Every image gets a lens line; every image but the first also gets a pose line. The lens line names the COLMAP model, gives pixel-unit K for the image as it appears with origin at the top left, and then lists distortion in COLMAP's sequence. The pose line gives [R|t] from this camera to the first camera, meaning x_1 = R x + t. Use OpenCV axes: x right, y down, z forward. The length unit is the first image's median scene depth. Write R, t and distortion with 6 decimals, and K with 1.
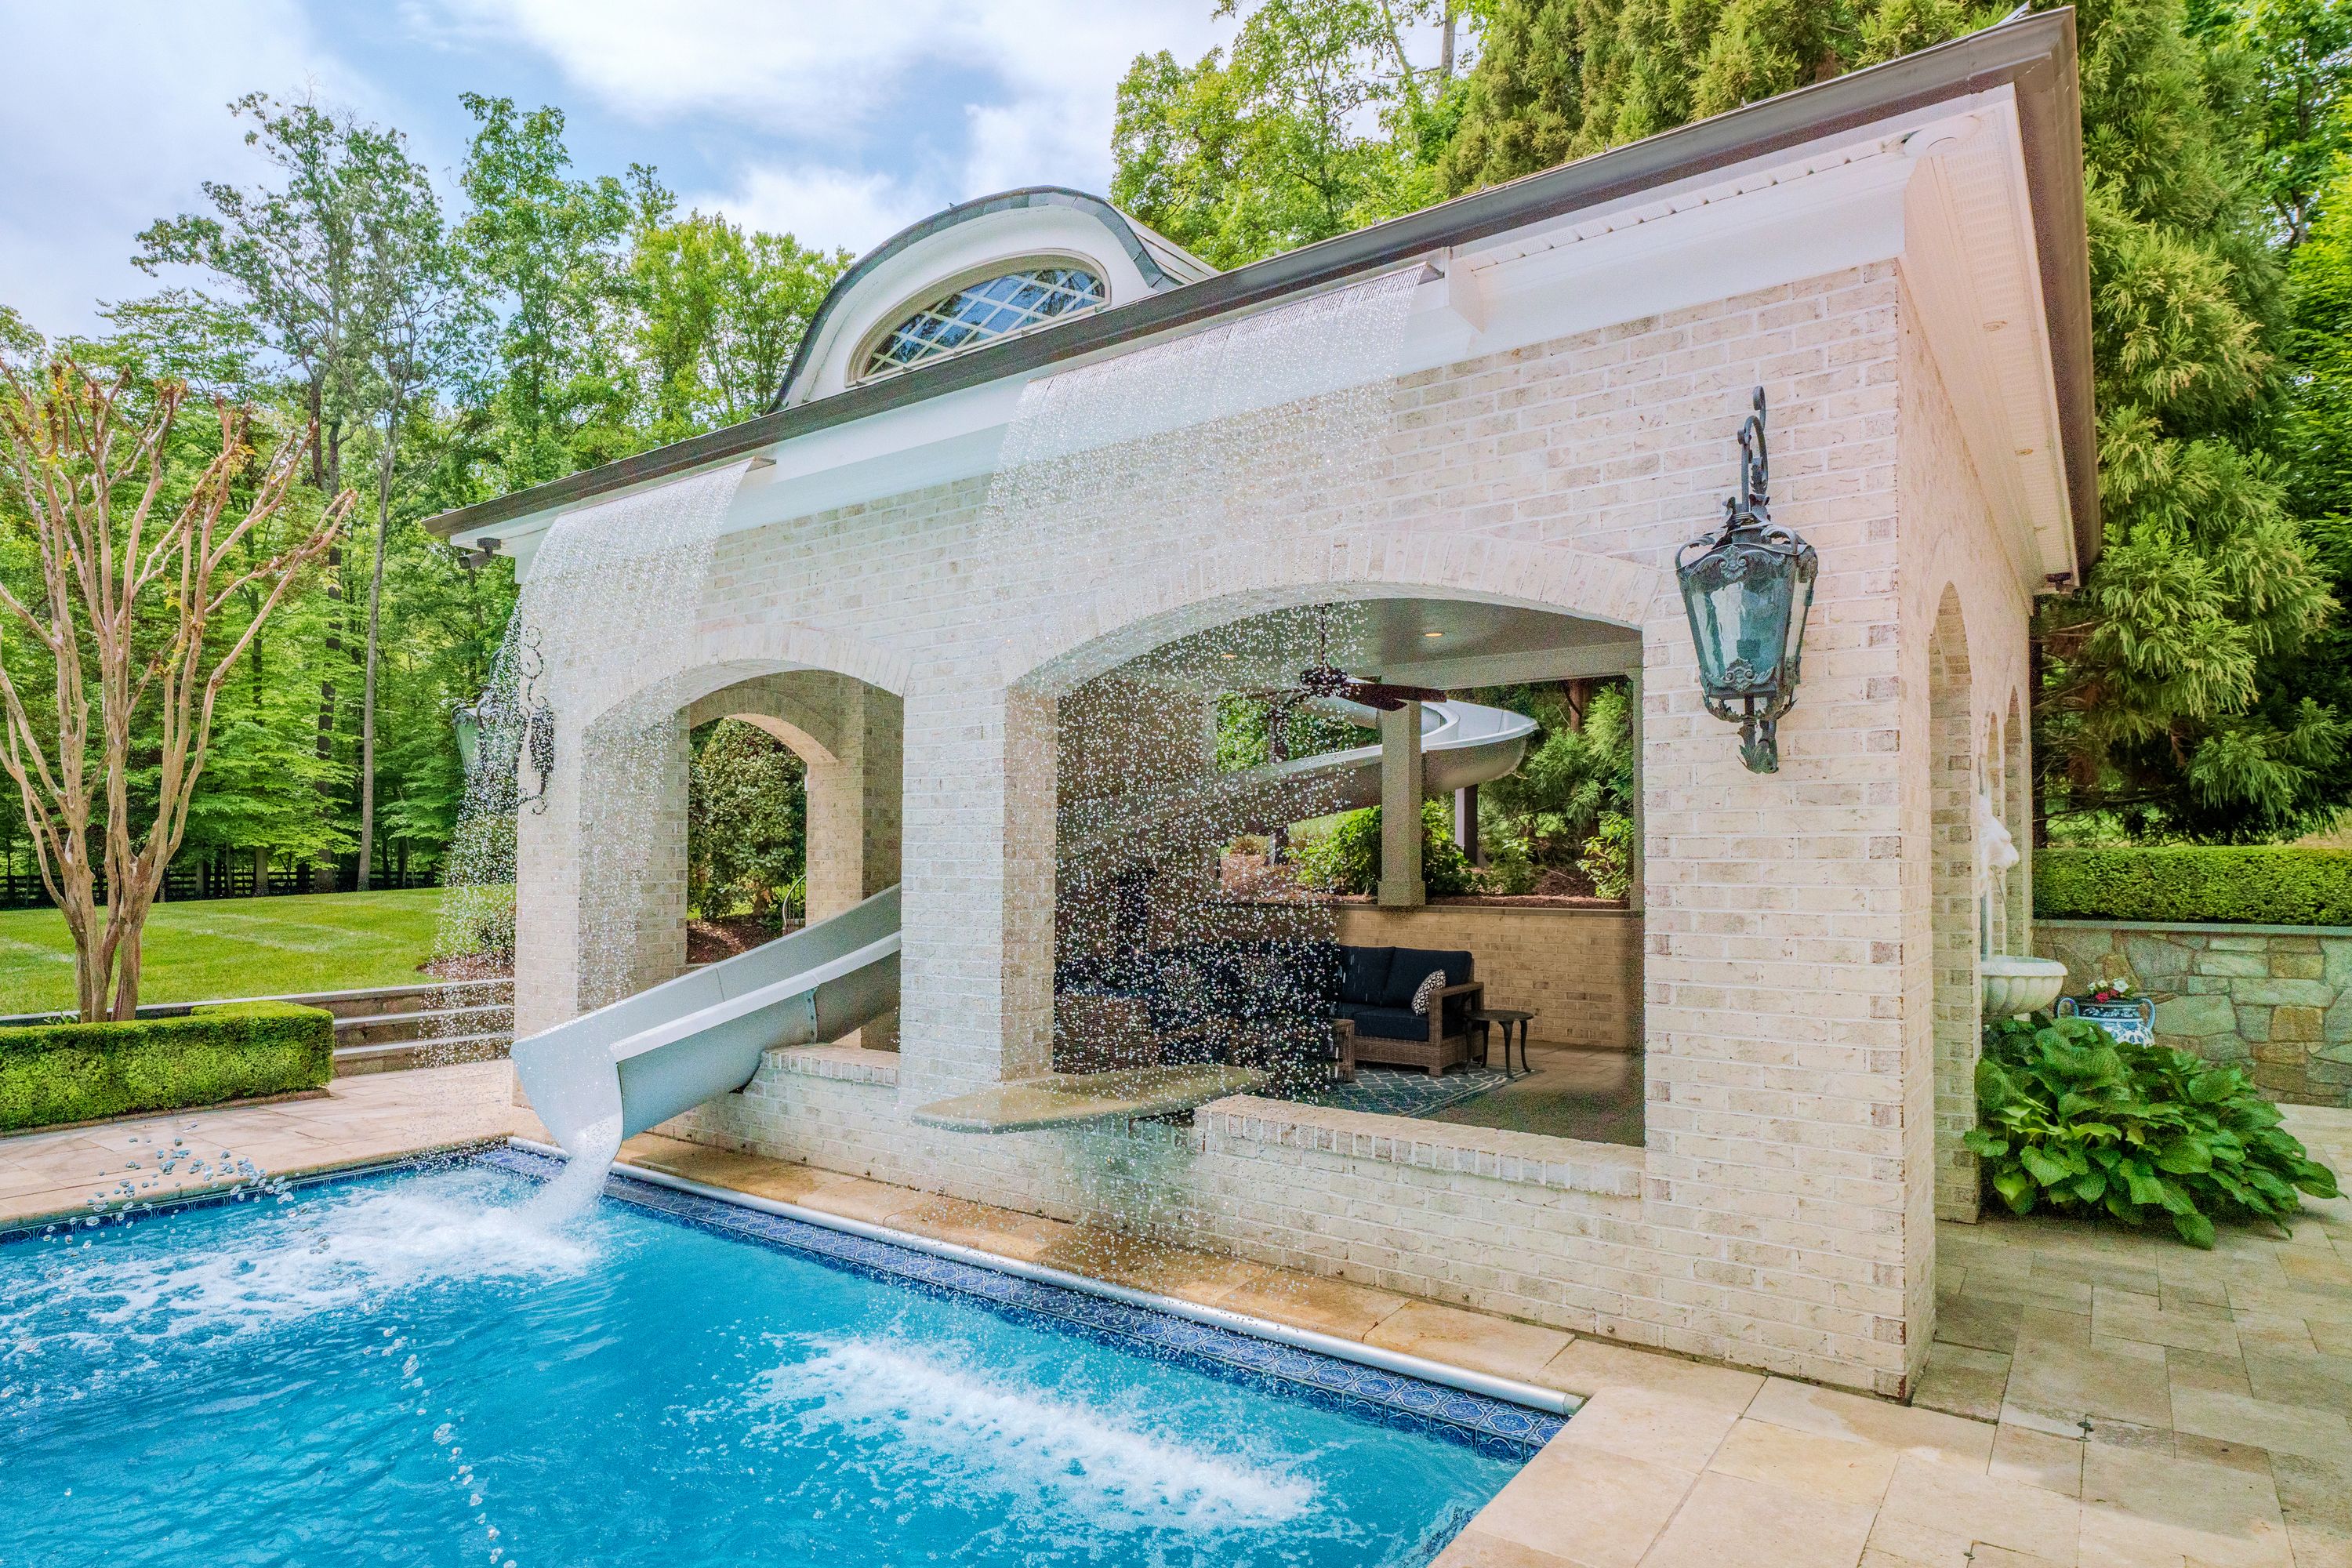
lens RADIAL K [[1278.2, 0, 1169.6], [0, 1278.2, 792.9], [0, 0, 1]] dist [0.000116, 0.001361]
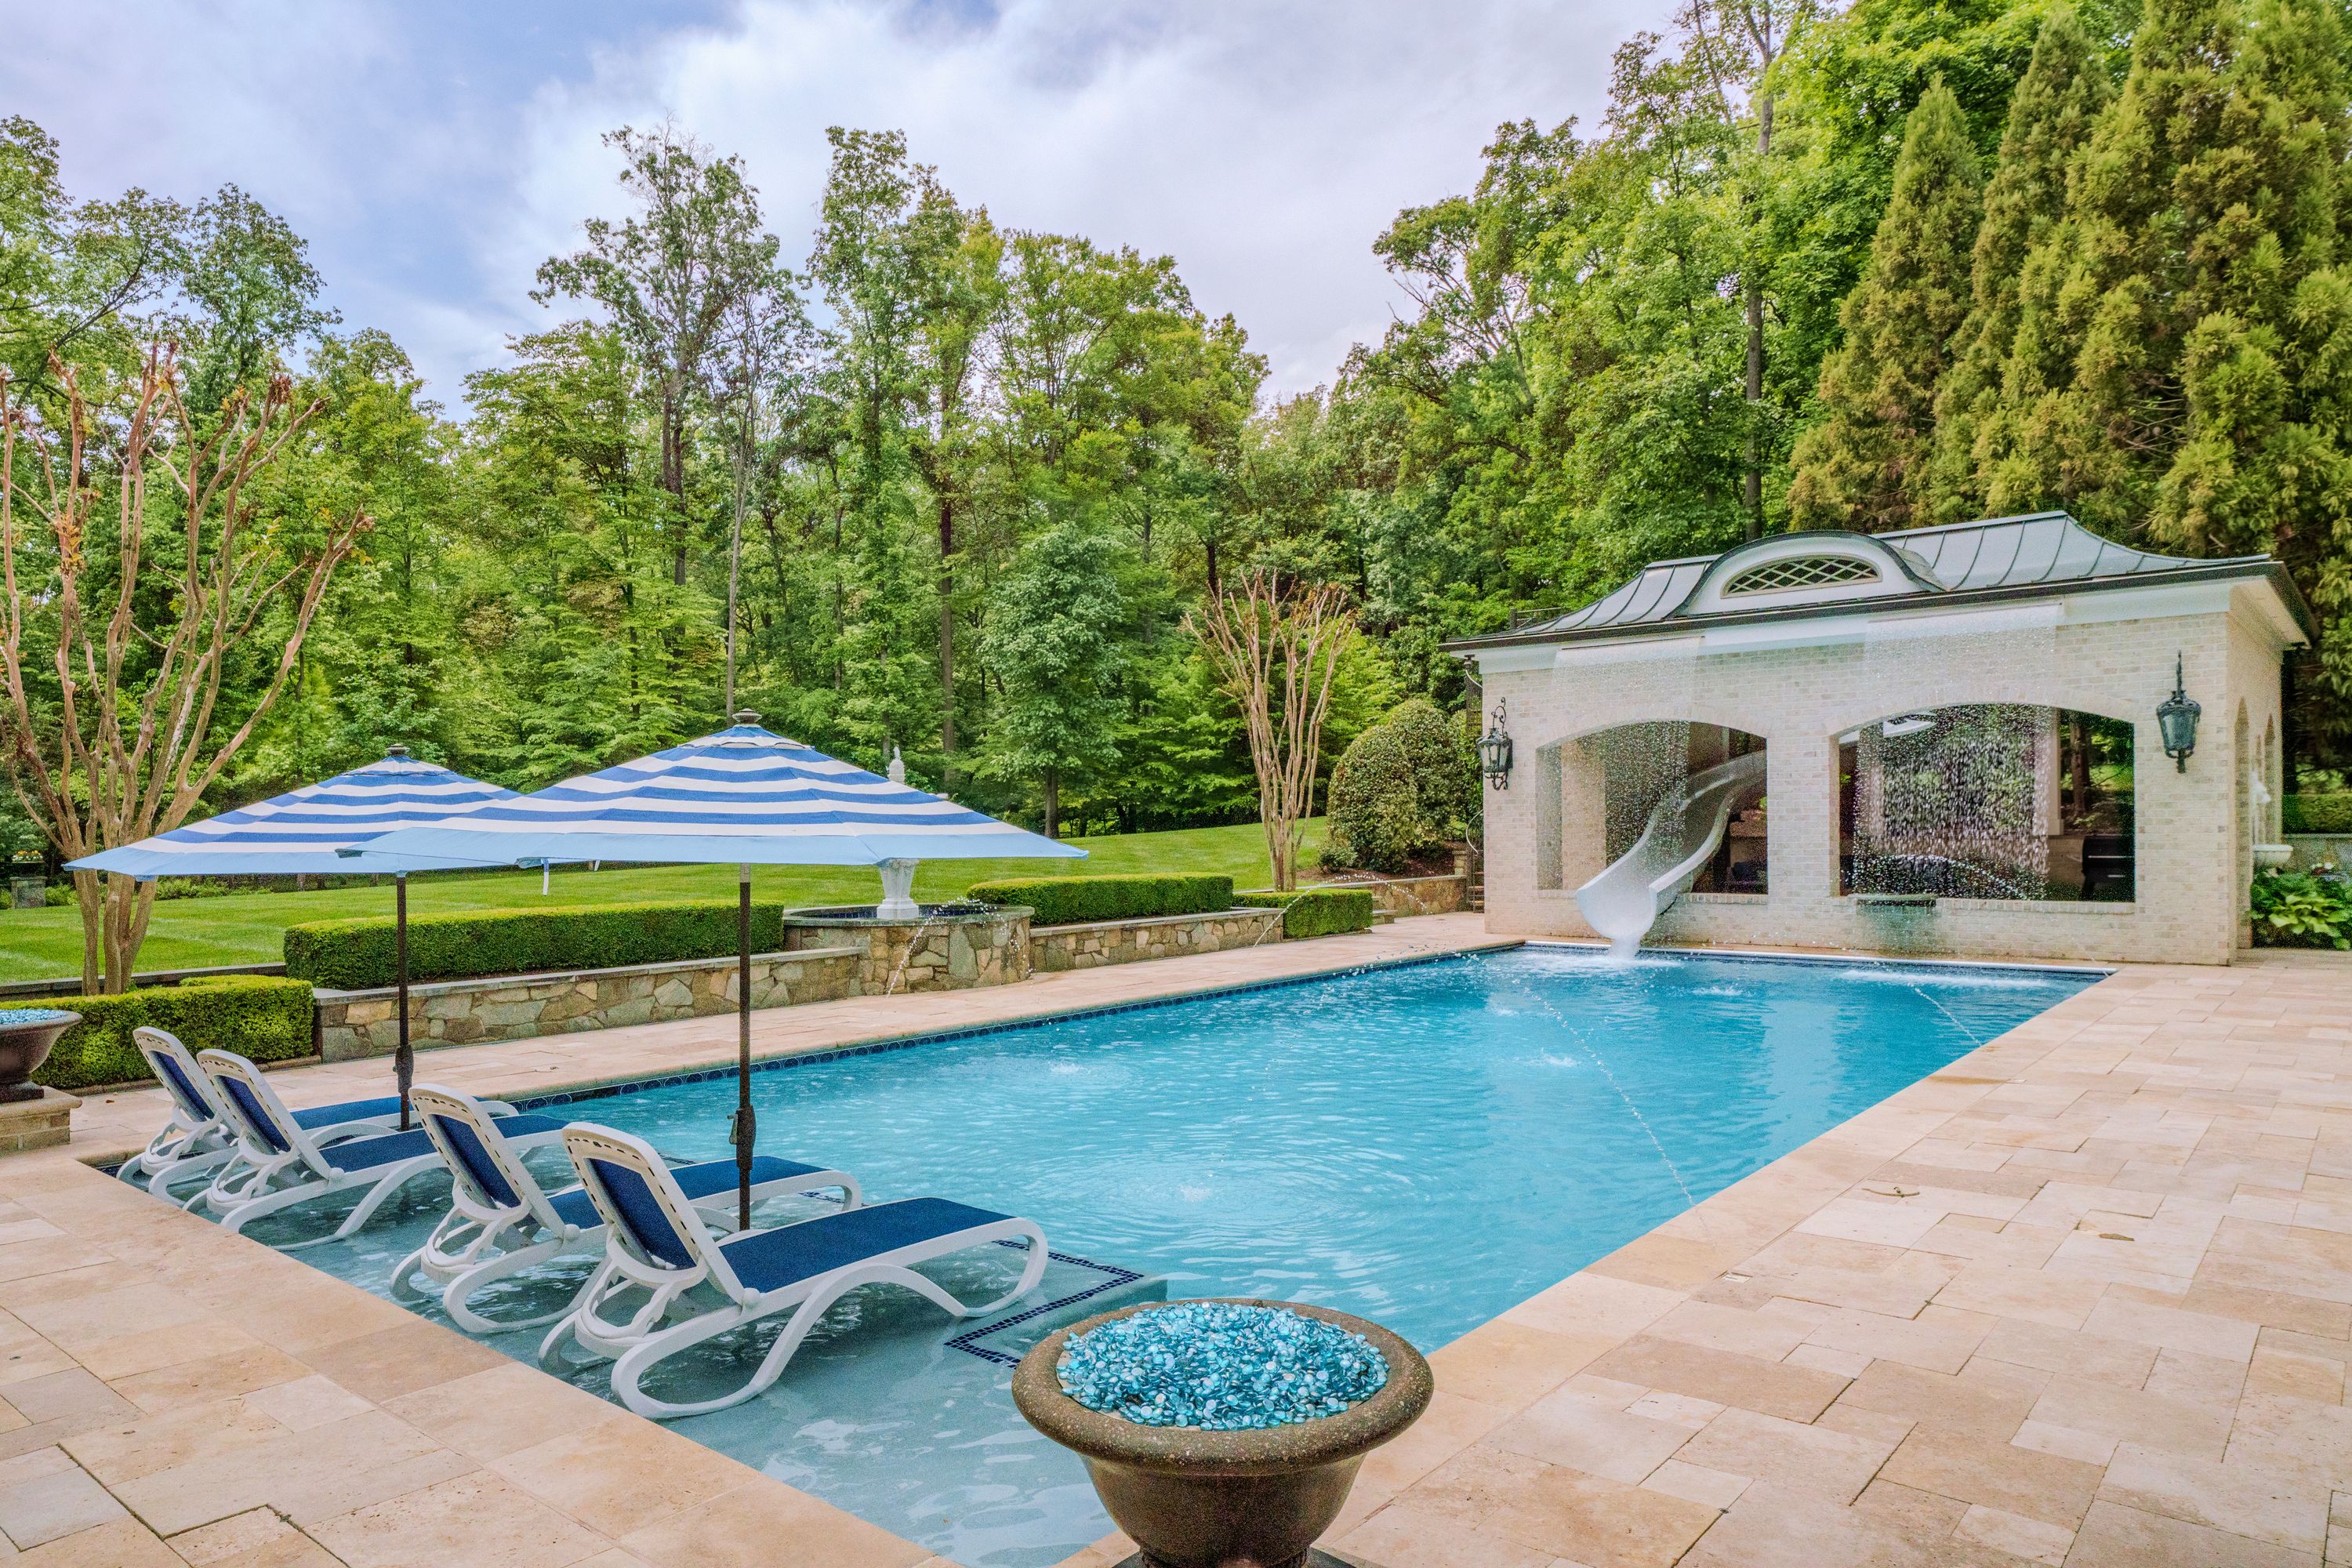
lens RADIAL K [[1492.8, 0, 1187.9], [0, 1492.8, 792.6], [0, 0, 1]] dist [0.006864, -0.004499]
pose [[0.998140, -0.019784, -0.057658, -0.815331], [0.021685, 0.999235, 0.032531, -0.065089], [0.056970, -0.033720, 0.997806, -1.302525]]
